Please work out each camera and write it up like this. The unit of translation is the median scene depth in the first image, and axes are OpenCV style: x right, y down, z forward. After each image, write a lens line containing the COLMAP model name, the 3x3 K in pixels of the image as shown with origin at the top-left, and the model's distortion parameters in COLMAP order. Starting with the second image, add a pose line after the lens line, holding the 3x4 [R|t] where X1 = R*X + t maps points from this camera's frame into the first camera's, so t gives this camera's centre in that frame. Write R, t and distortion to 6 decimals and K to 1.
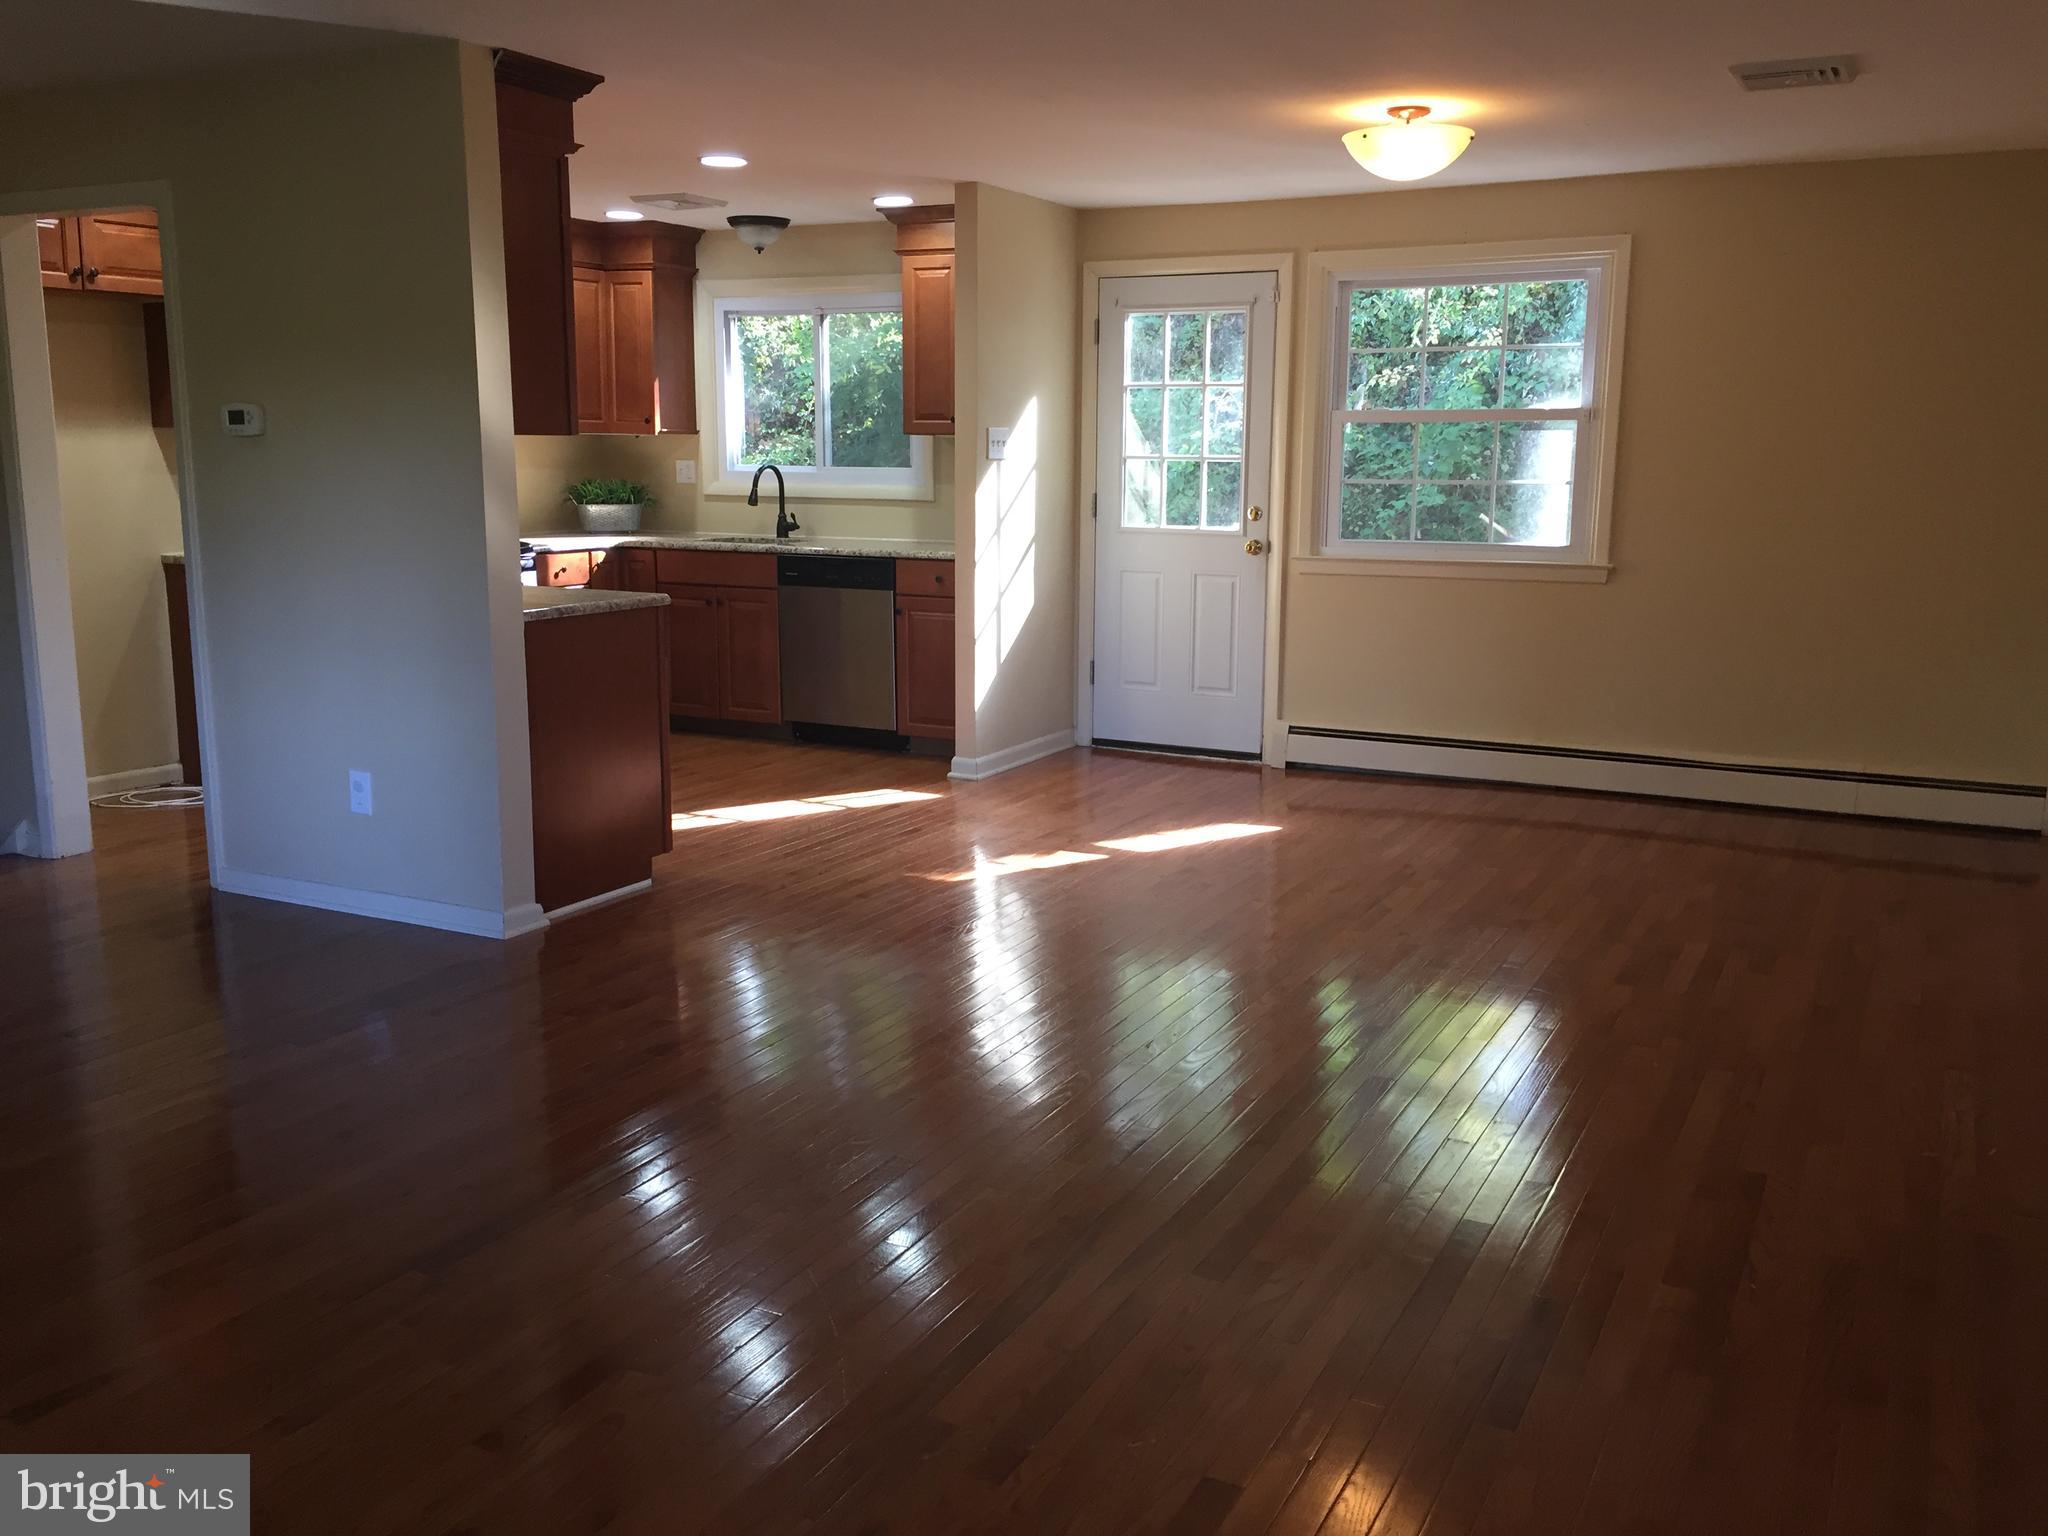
lens RADIAL K [[1736.9, 0, 1036.4], [0, 1736.9, 762.6], [0, 0, 1]] dist [0.075805, -0.109591]
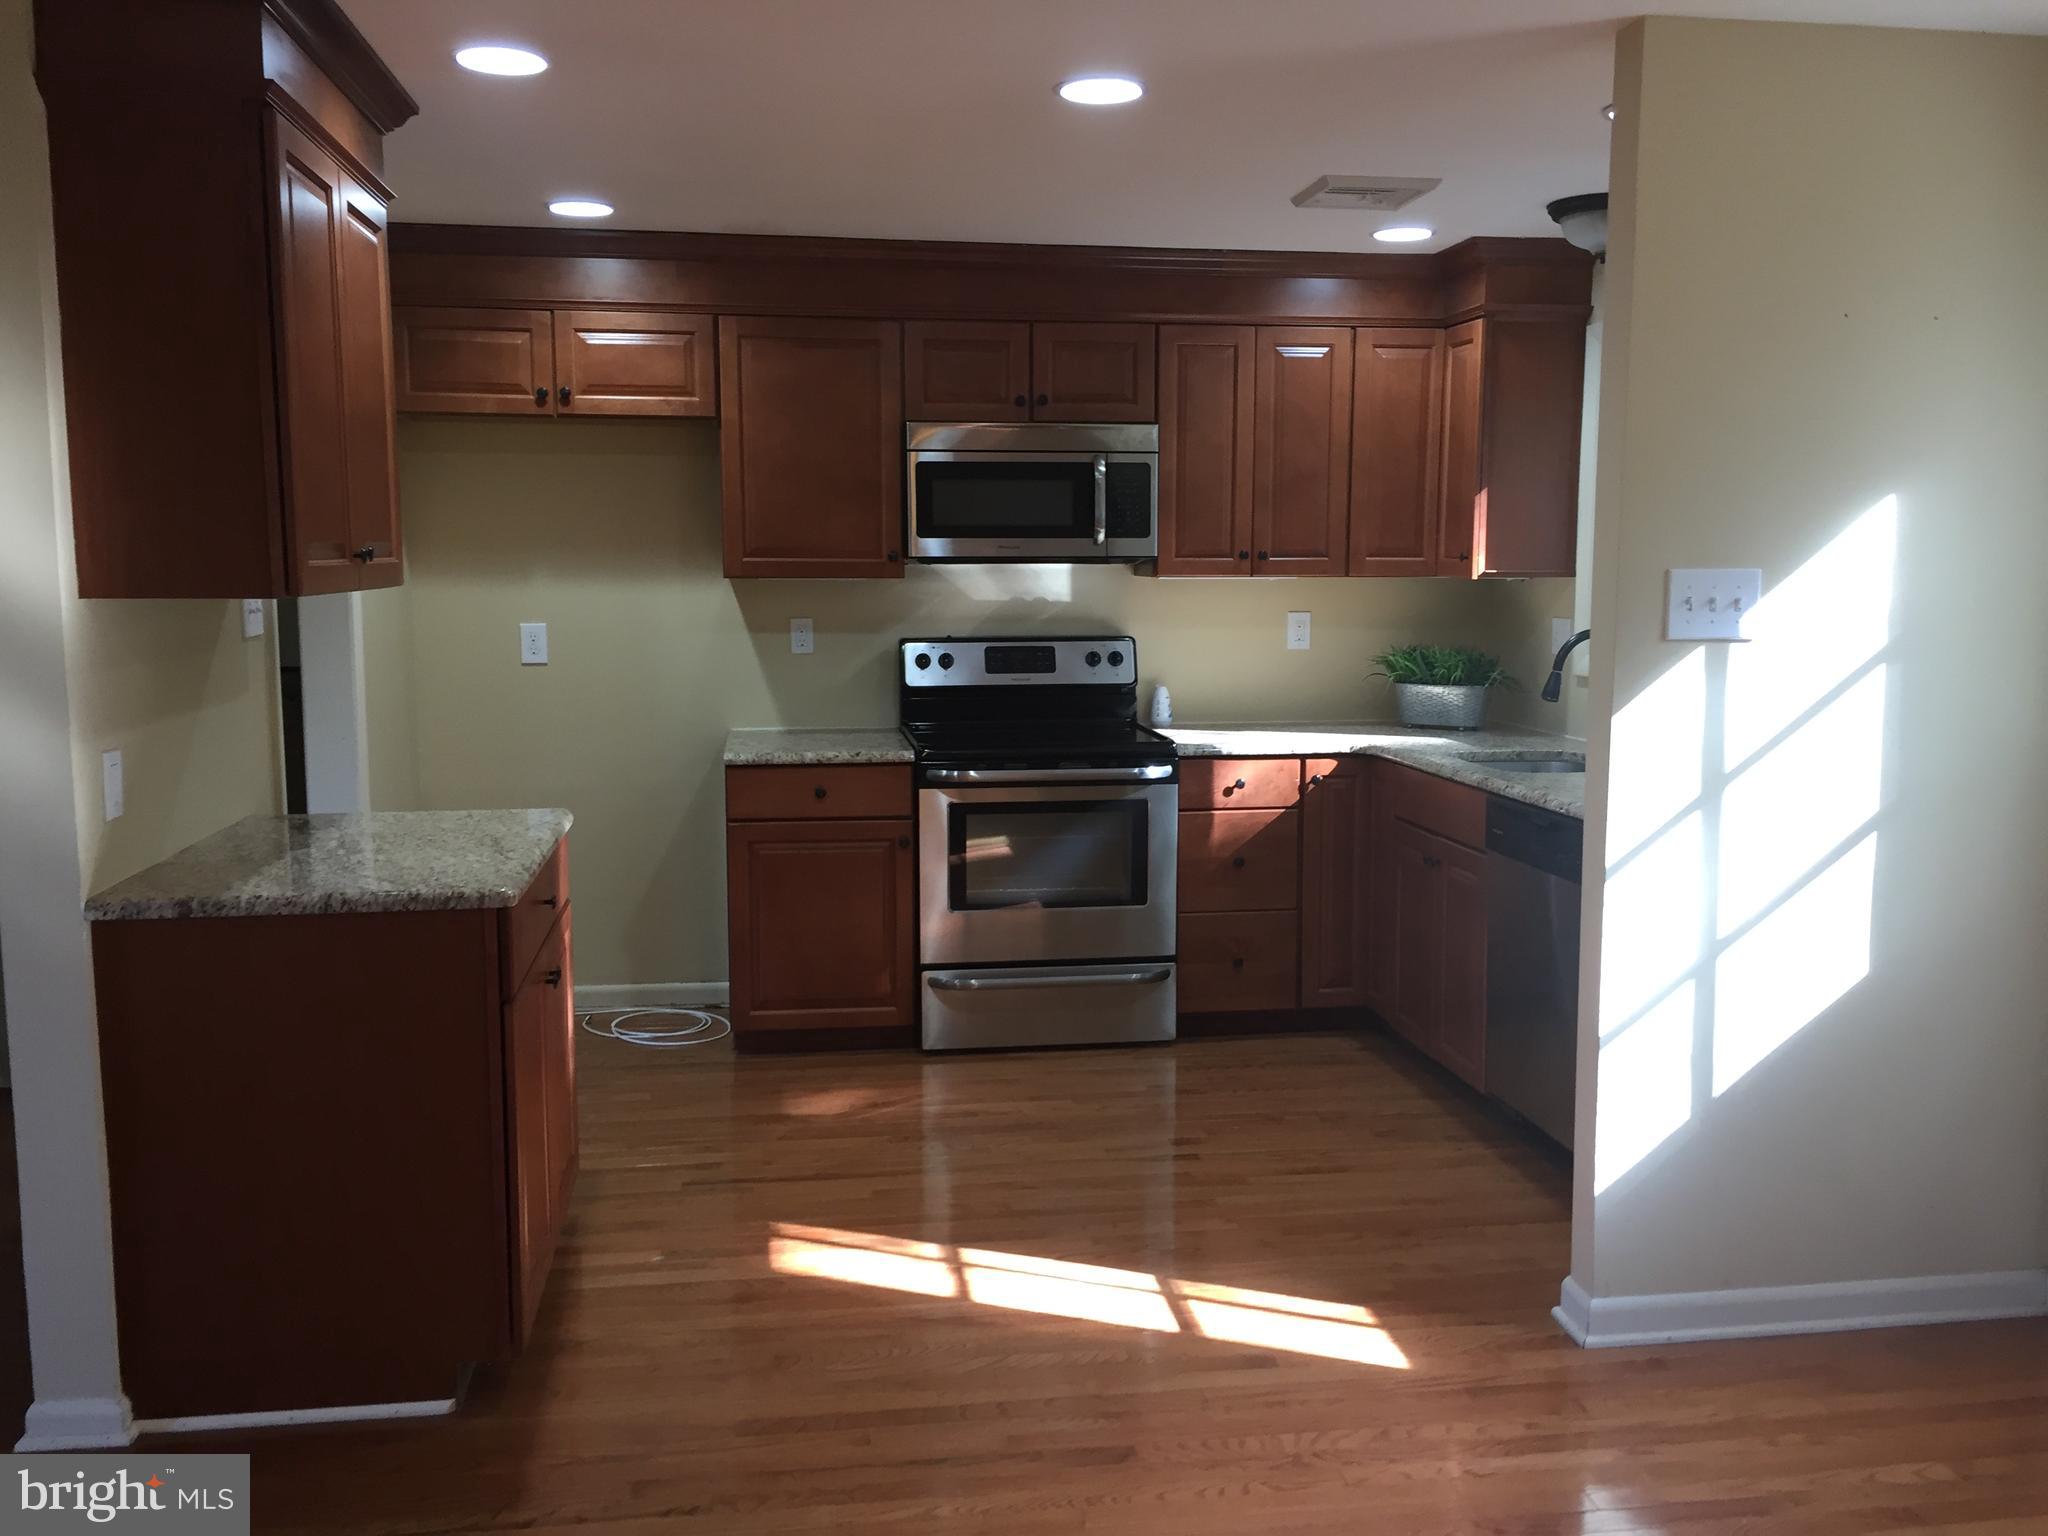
lens RADIAL K [[1736.9, 0, 1044.0], [0, 1736.9, 769.1], [0, 0, 1]] dist [0.075805, -0.109591]
pose [[0.584867, 0.090422, -0.806073, 0.209109], [-0.144370, 0.989504, 0.006247, -0.106712], [0.798178, 0.112719, 0.591783, 0.539164]]
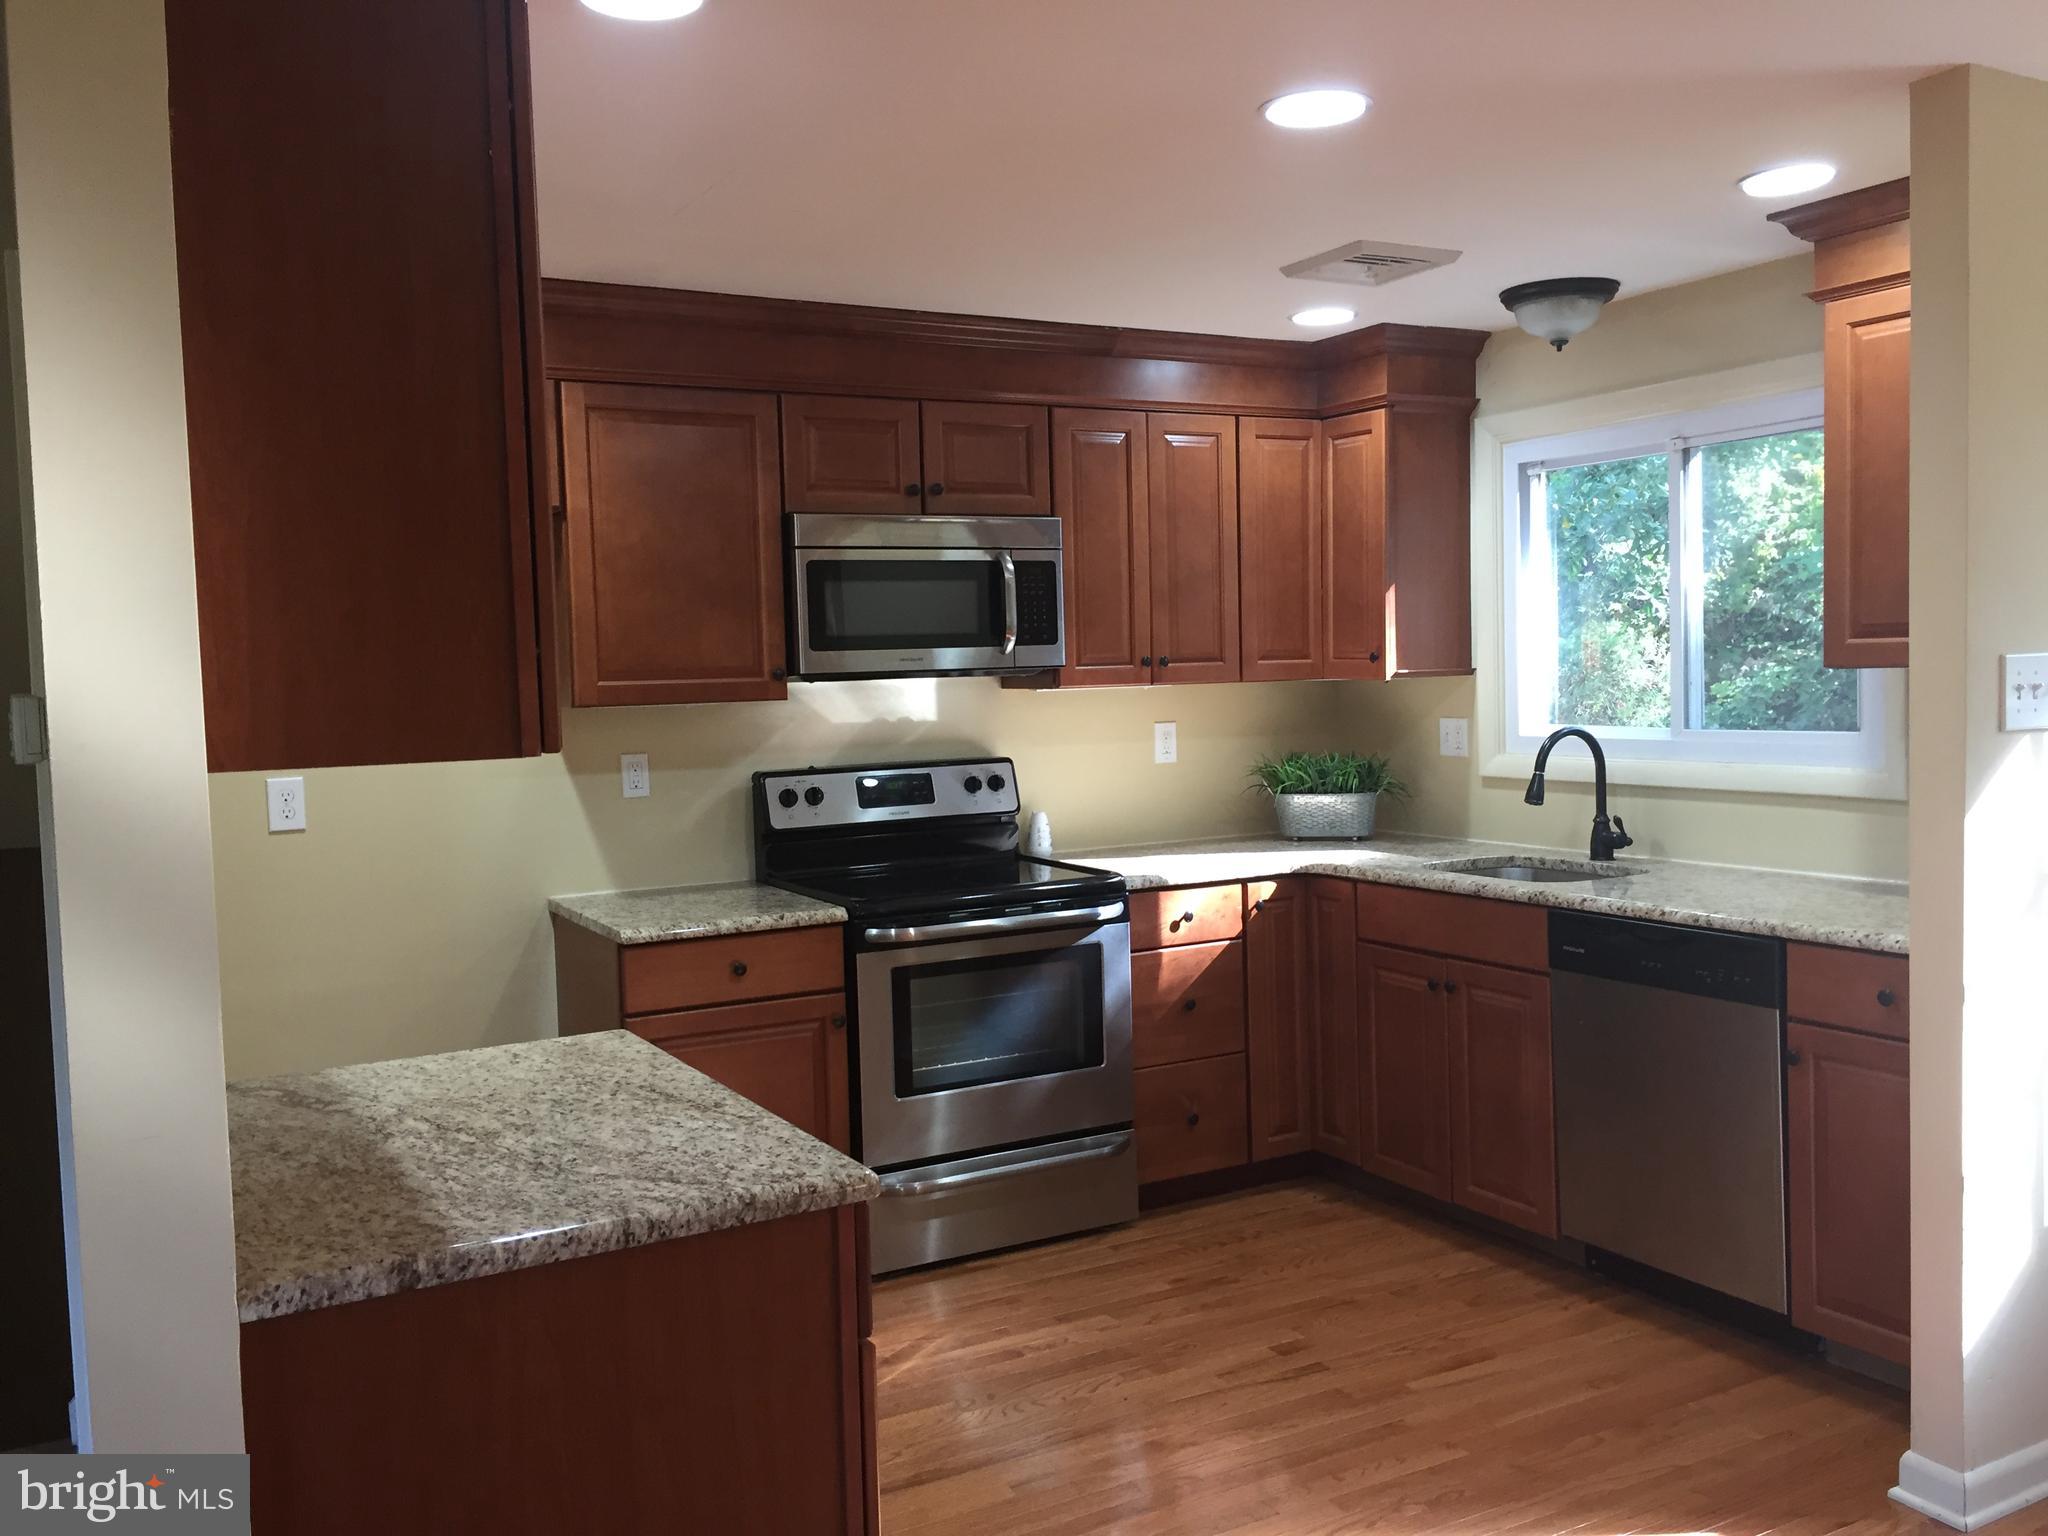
lens RADIAL K [[1736.9, 0, 1034.5], [0, 1736.9, 766.6], [0, 0, 1]] dist [0.075805, -0.109591]
pose [[0.829442, 0.000448, -0.558592, 0.011738], [-0.066441, 0.992980, -0.097861, -0.097503], [0.554627, 0.118283, 0.823649, 0.474396]]
